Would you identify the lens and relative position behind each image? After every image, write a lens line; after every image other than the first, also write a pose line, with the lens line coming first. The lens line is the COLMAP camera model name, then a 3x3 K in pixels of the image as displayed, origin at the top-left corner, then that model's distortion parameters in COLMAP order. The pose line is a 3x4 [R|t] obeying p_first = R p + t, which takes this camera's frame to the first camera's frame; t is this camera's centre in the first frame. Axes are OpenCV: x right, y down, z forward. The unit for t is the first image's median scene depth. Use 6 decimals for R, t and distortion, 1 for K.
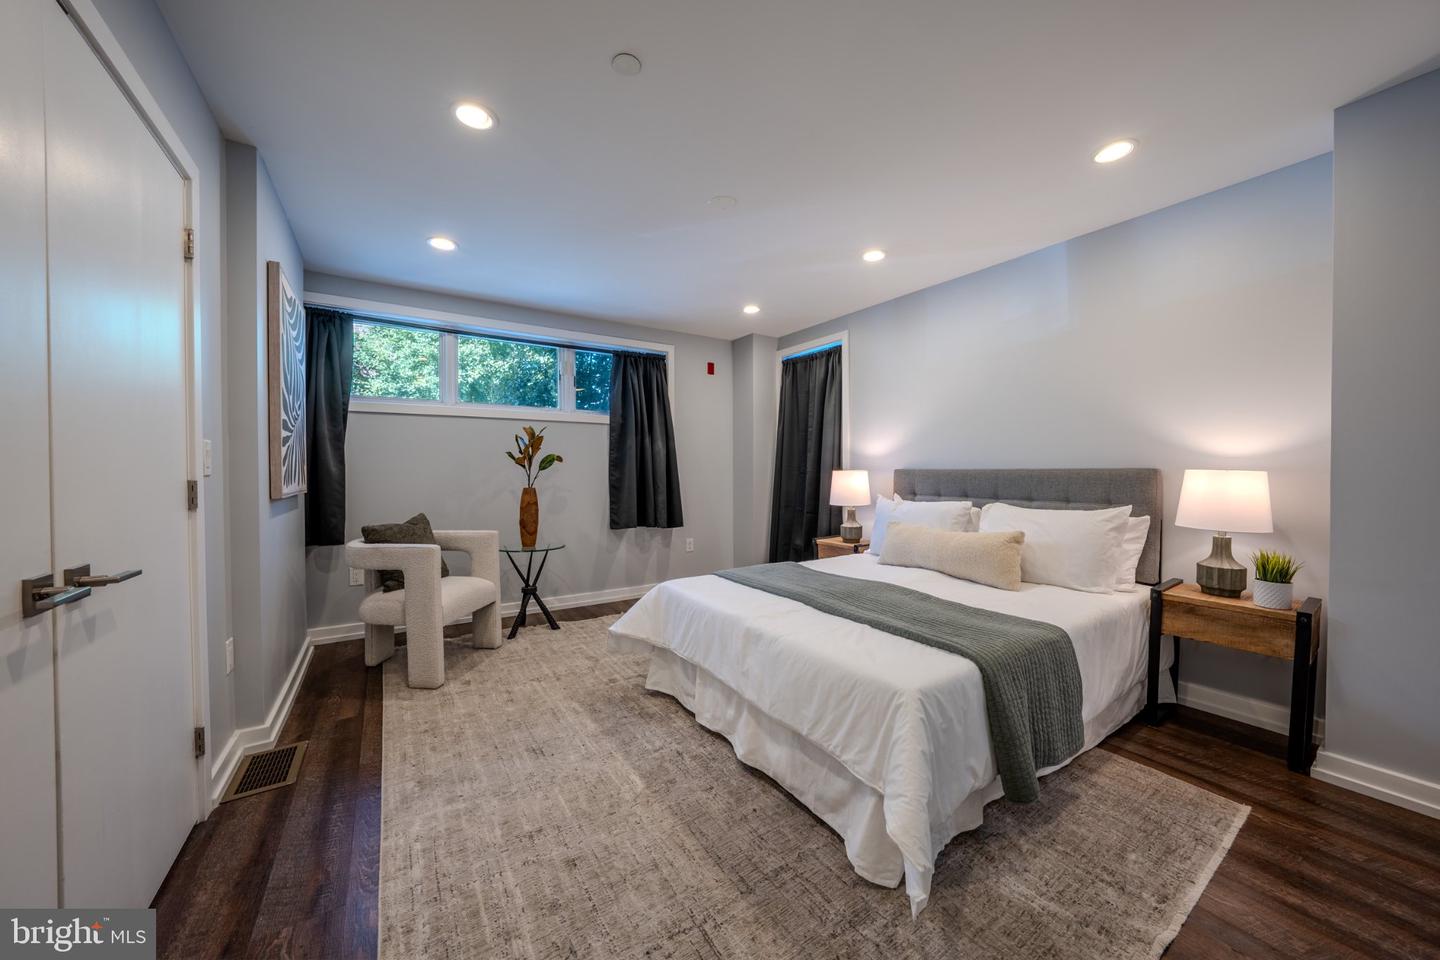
lens RADIAL K [[502.6, 0, 763.6], [0, 502.6, 475.5], [0, 0, 1]] dist [-0.000077, 0.000006]
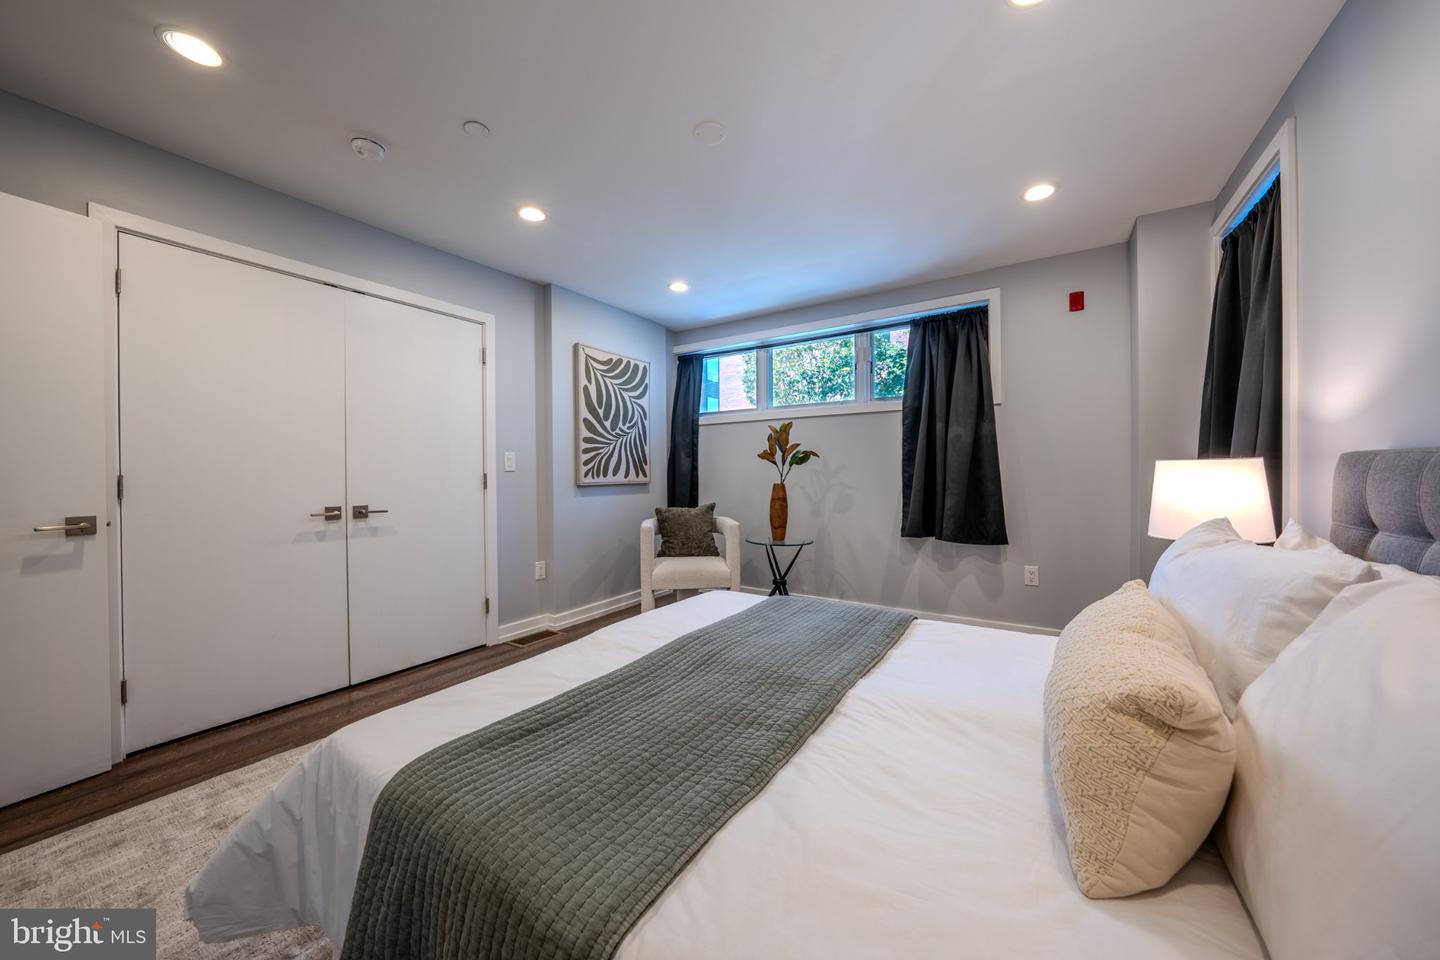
lens RADIAL K [[534.1, 0, 713.7], [0, 534.1, 472.7], [0, 0, 1]] dist [-0.000167, -0.000044]
pose [[0.351101, 0.000932, -0.936337, 0.506690], [-0.001453, 0.999999, 0.000451, 0.002032], [0.936337, 0.001202, 0.351102, 0.478445]]
